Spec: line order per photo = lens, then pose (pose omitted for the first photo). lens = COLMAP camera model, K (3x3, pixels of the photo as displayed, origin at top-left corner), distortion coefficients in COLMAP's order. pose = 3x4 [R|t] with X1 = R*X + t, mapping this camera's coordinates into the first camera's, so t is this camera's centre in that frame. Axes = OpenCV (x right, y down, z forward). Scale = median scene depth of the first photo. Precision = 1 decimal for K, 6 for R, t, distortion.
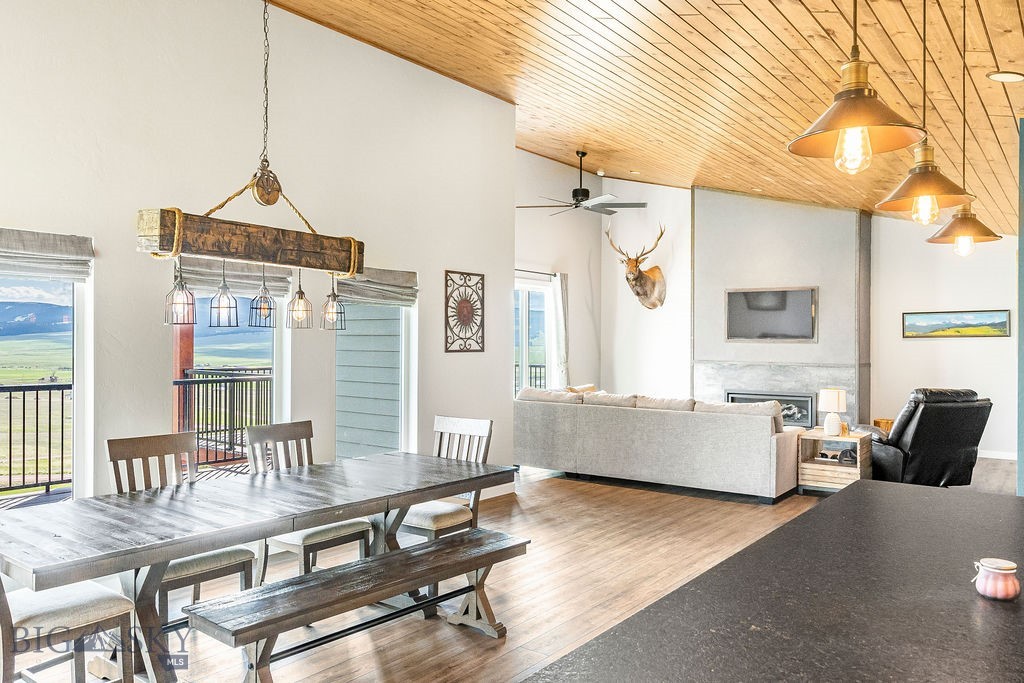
lens RADIAL K [[759.3, 0, 511.0], [0, 759.3, 342.6], [0, 0, 1]] dist [-0.011533, -0.001305]
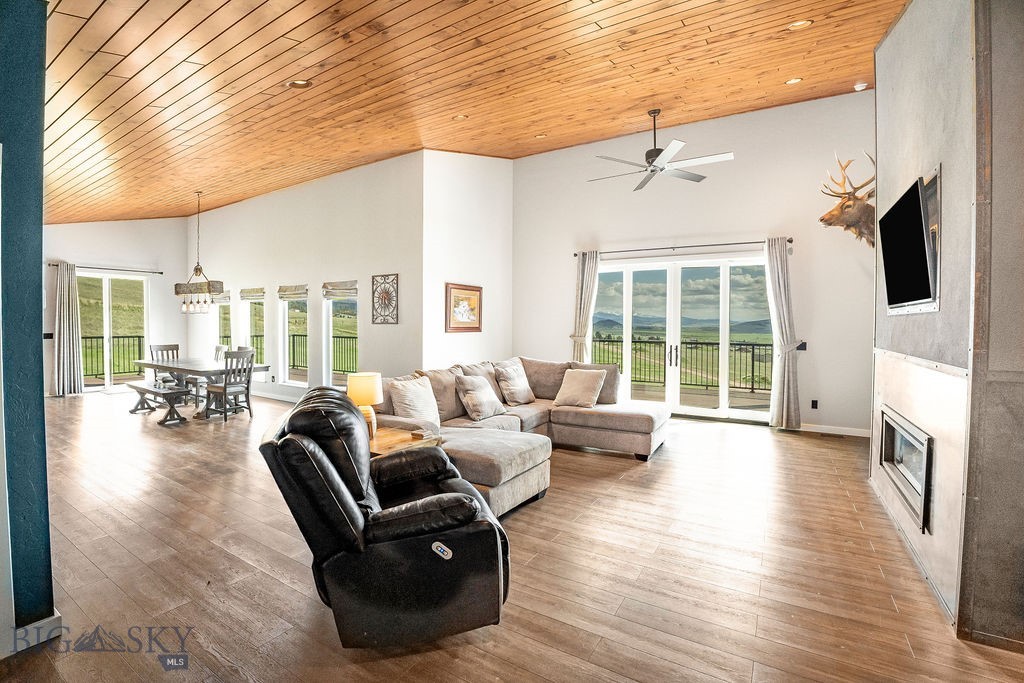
lens RADIAL K [[472.2, 0, 523.5], [0, 472.2, 324.9], [0, 0, 1]] dist [-0.050212, 0.005025]
pose [[0.086594, 0.001285, -0.996243, 0.797834], [-0.002713, 0.999996, 0.001054, 0.010446], [0.996240, 0.002611, 0.086598, 0.994201]]
